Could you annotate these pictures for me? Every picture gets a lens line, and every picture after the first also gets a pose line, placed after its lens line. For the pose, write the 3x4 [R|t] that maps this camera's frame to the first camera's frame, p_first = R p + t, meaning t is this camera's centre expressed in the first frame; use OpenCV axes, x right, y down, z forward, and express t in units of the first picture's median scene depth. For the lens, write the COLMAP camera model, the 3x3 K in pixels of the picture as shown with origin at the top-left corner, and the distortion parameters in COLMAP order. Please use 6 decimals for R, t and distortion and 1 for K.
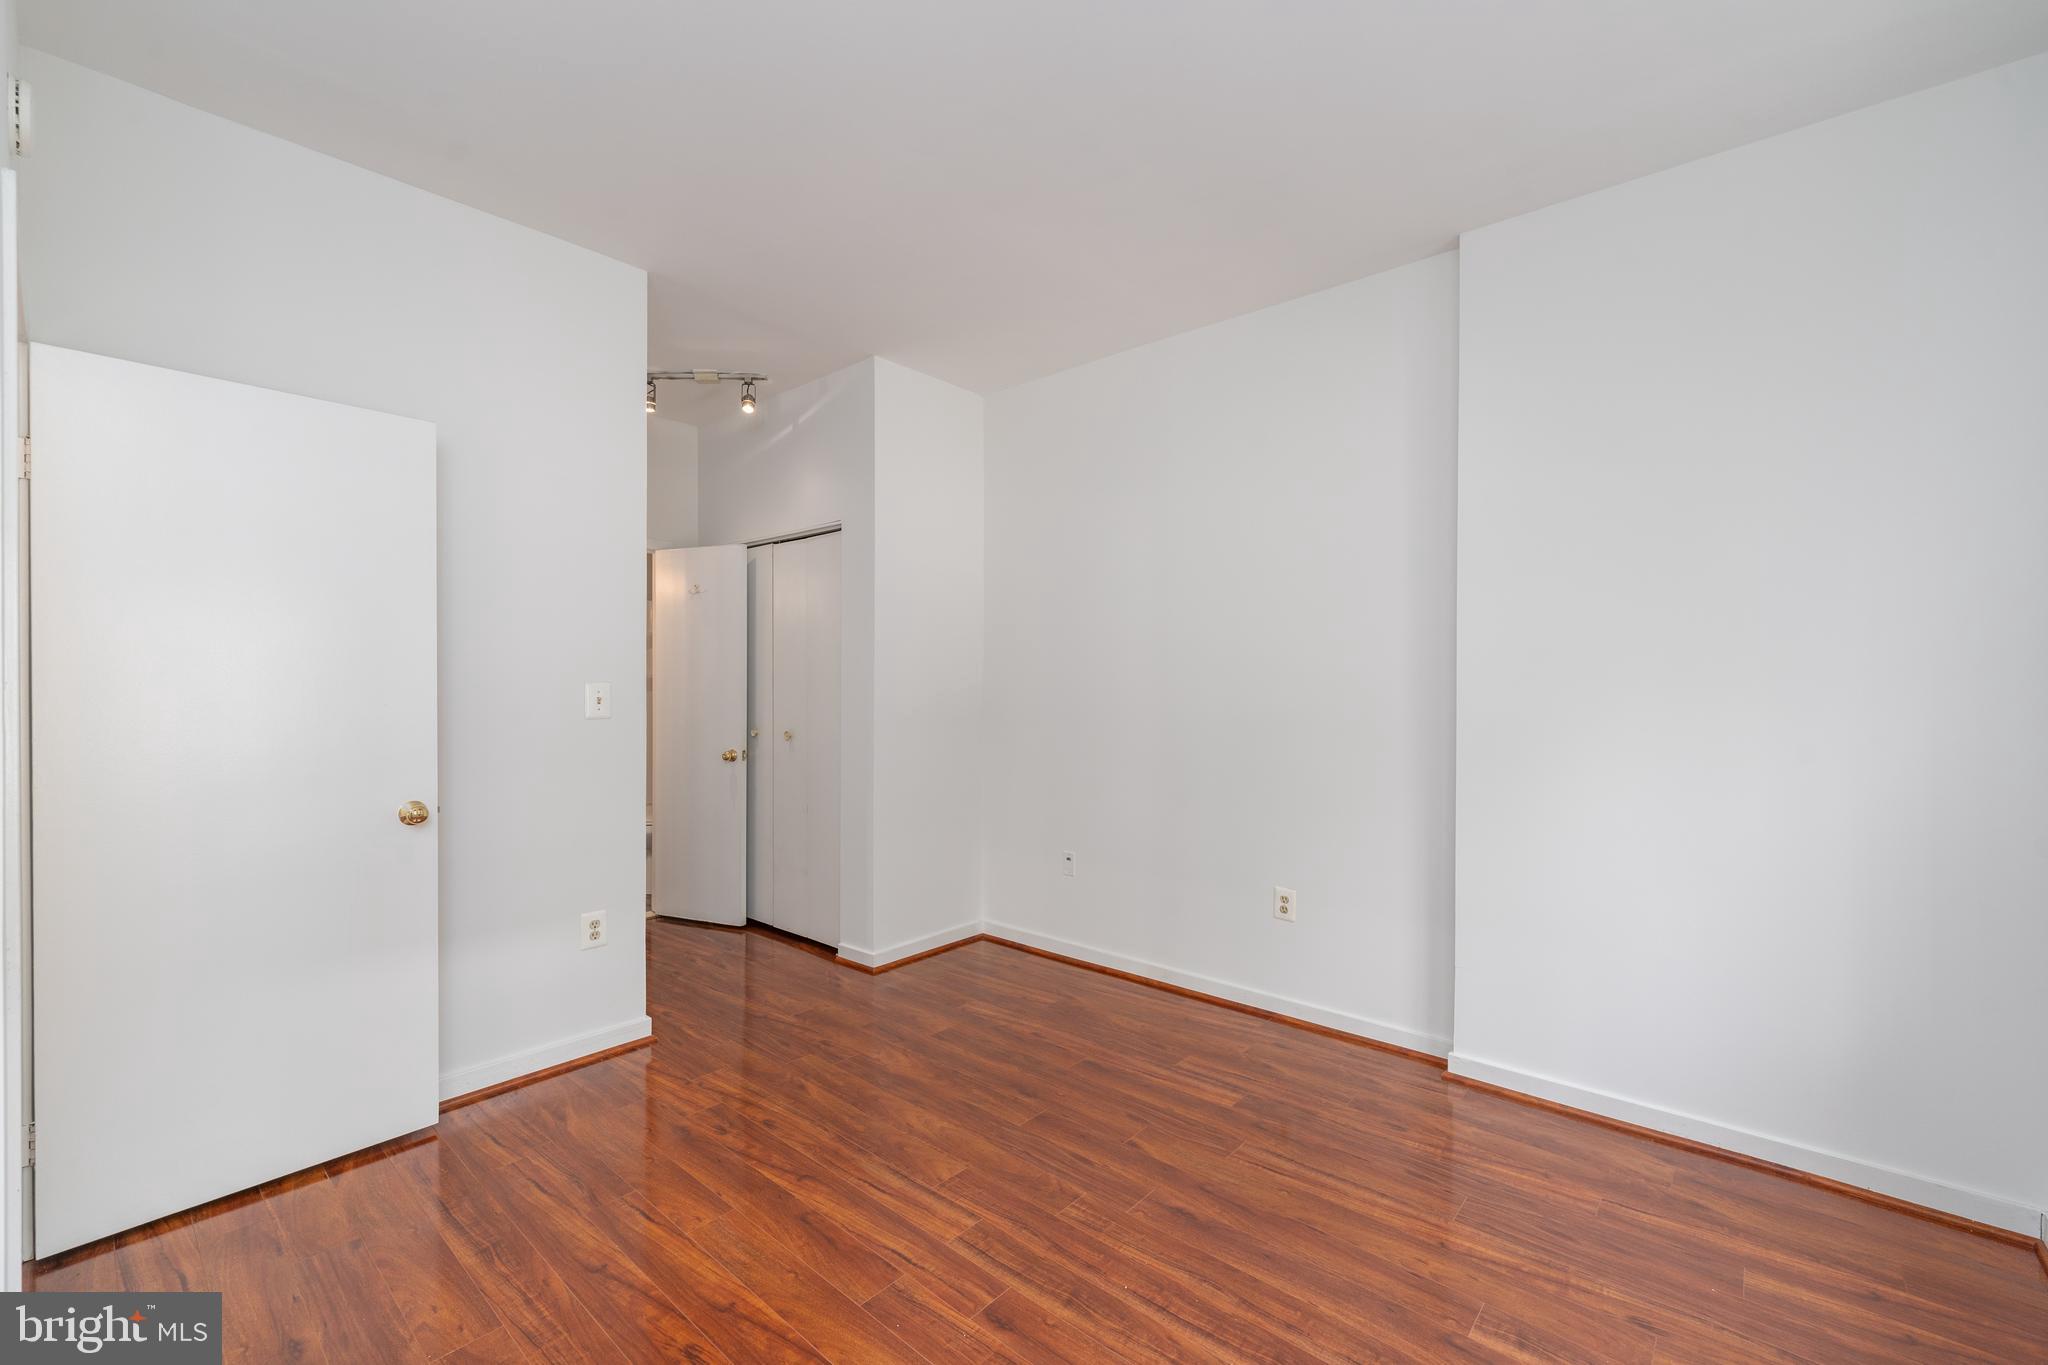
lens RADIAL K [[855.9, 0, 1033.2], [0, 855.9, 706.0], [0, 0, 1]] dist [0.000142, -0.000025]
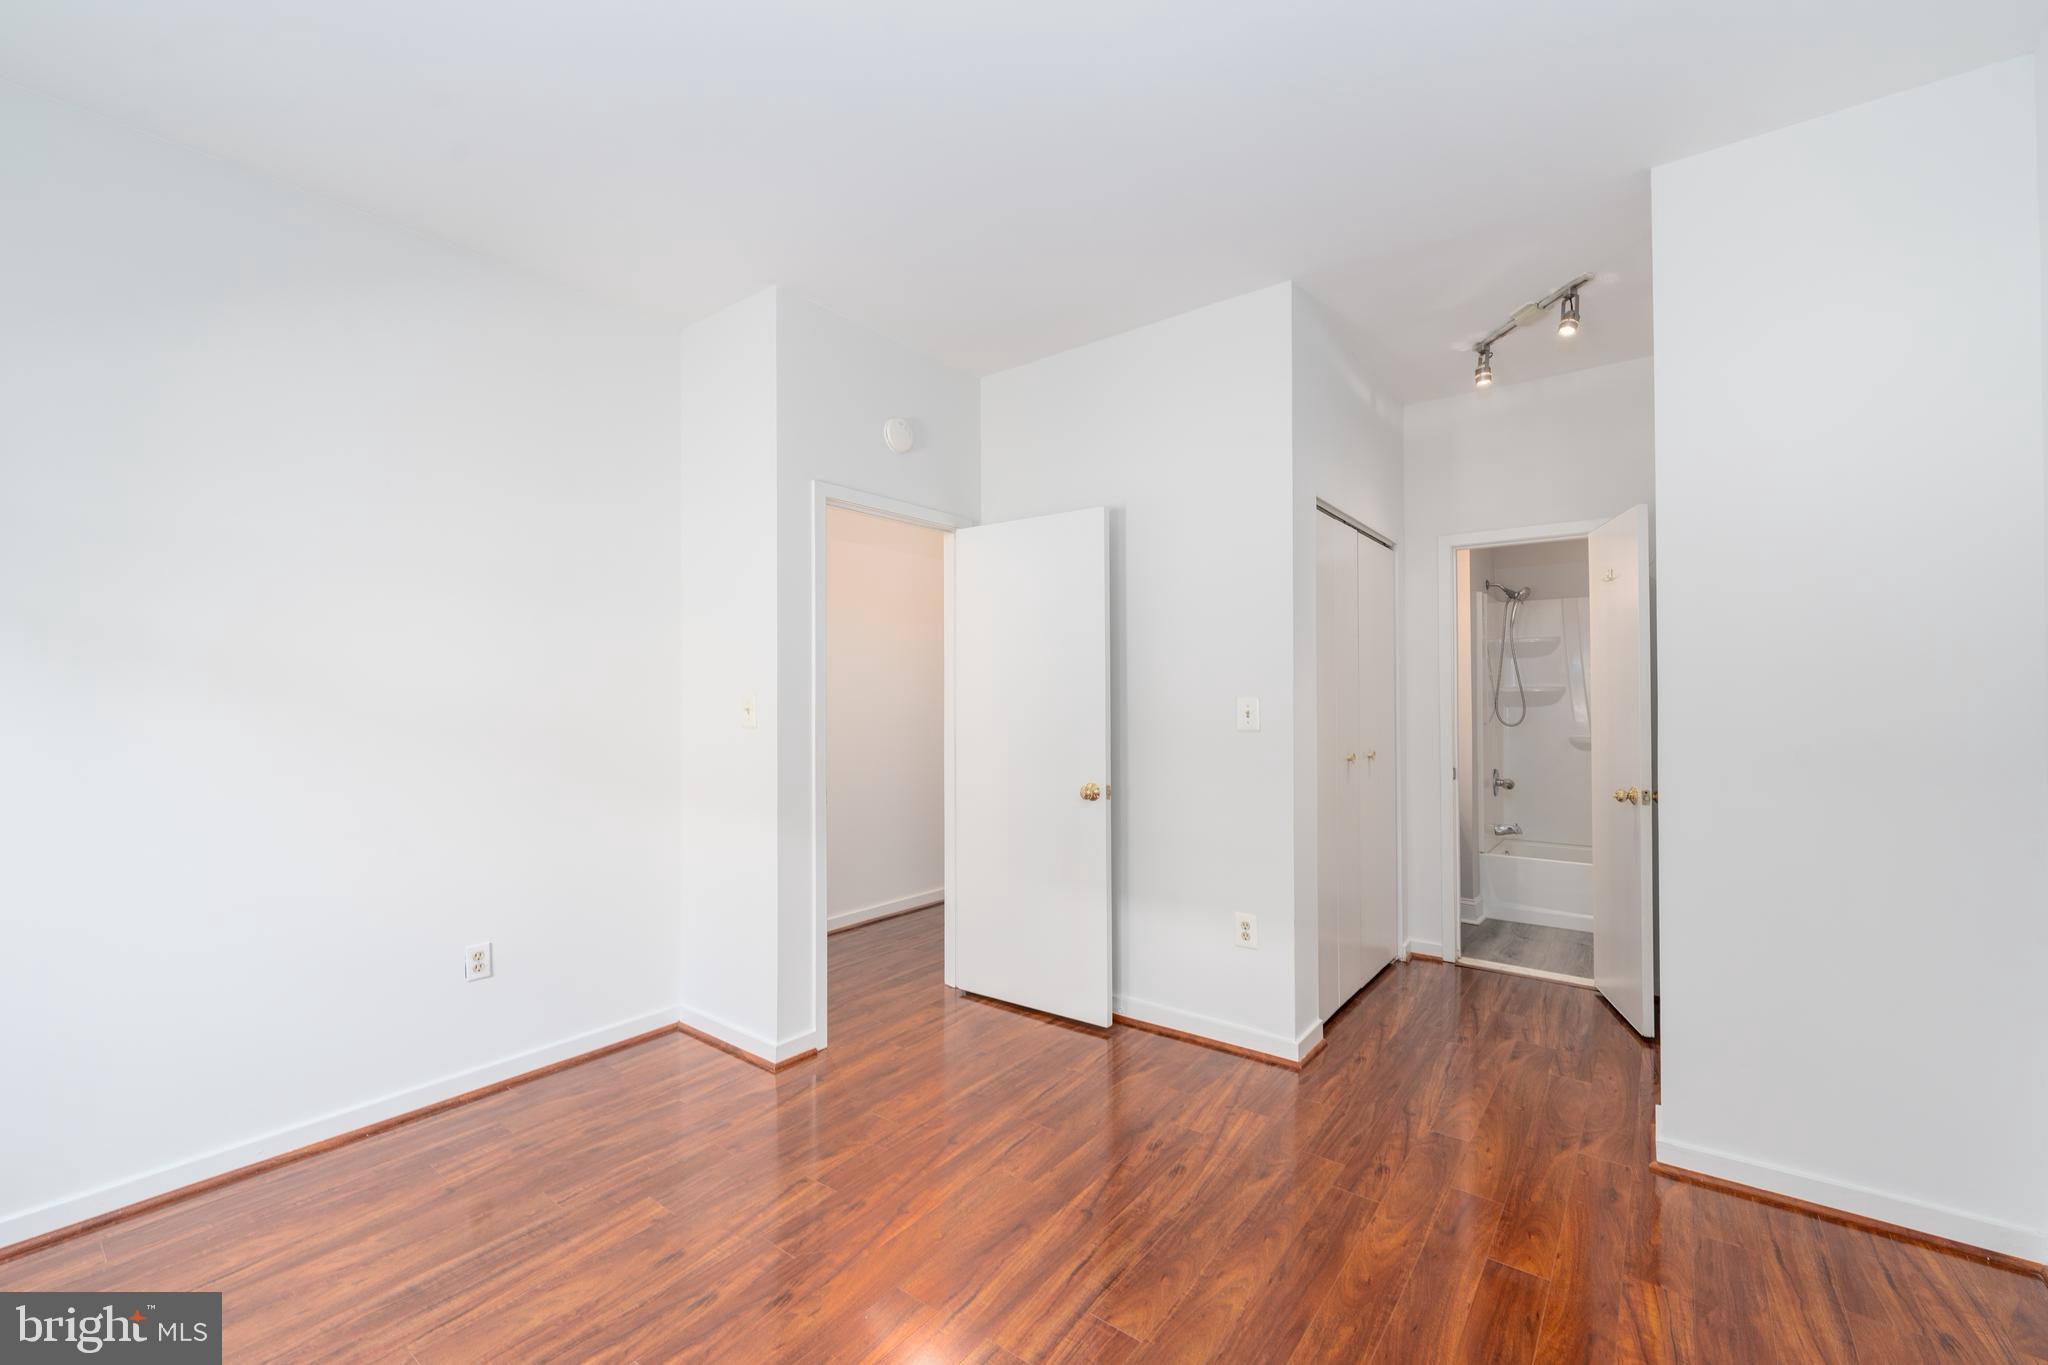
lens RADIAL K [[858.1, 0, 1025.2], [0, 858.1, 695.2], [0, 0, 1]] dist [-0.001078, -0.000145]
pose [[0.046469, 0.001742, -0.998918, 0.614963], [-0.024613, 0.999697, 0.000598, -0.027096], [0.998616, 0.024559, 0.046498, 0.773678]]
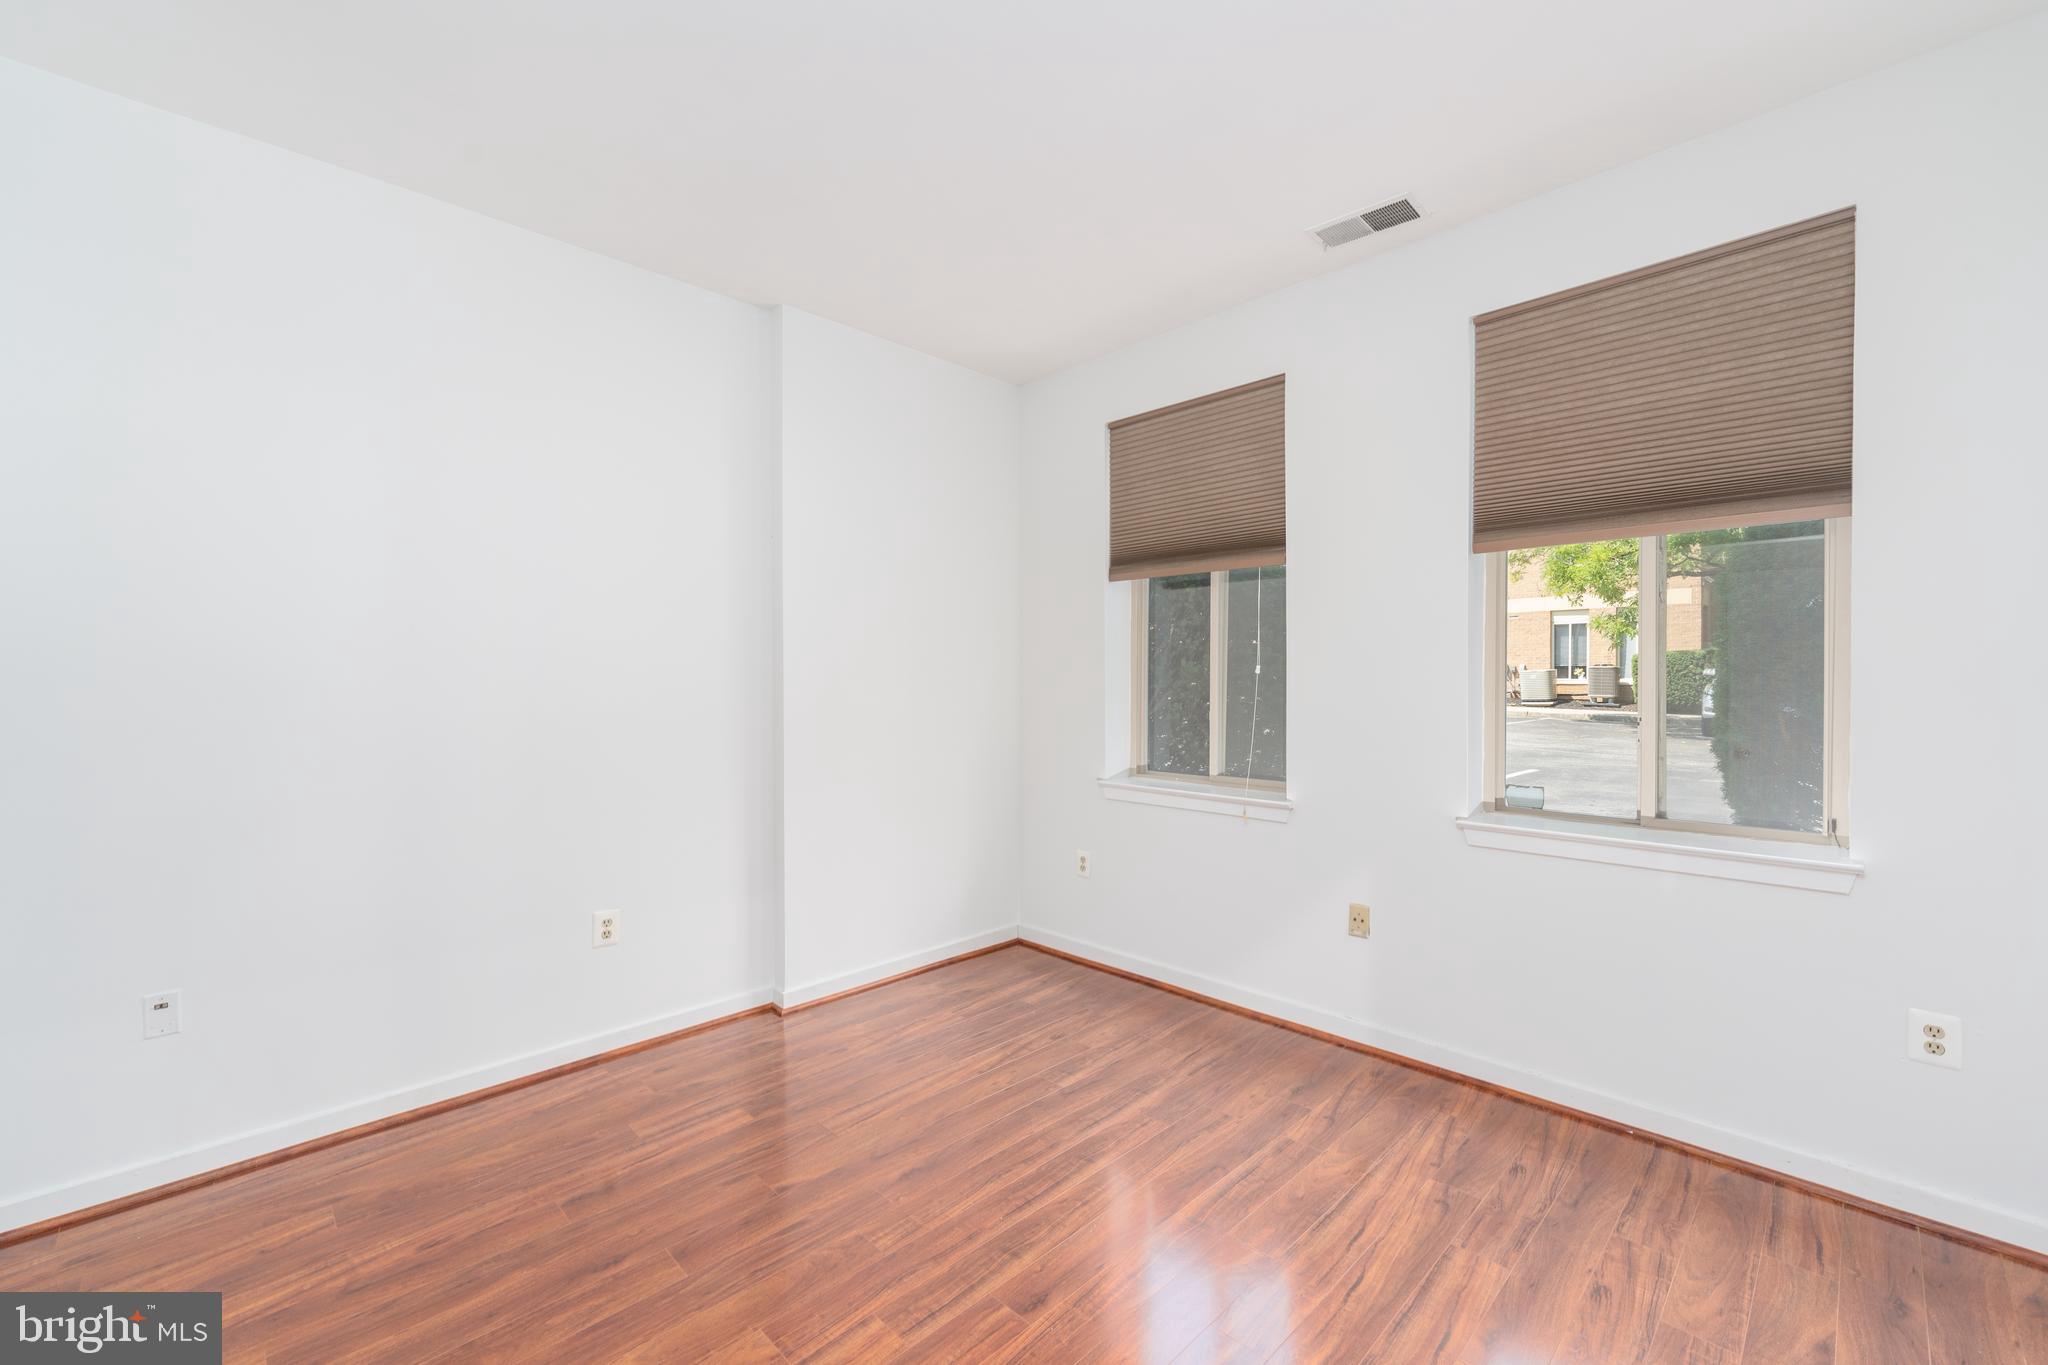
lens RADIAL K [[839.5, 0, 1024.0], [0, 839.5, 682.5], [0, 0, 1]] dist [0.000831, -0.000049]
pose [[0.074211, -0.007472, 0.997215, -0.720890], [0.035180, 0.999369, 0.004870, -0.020491], [-0.996622, 0.034721, 0.074427, 0.633384]]
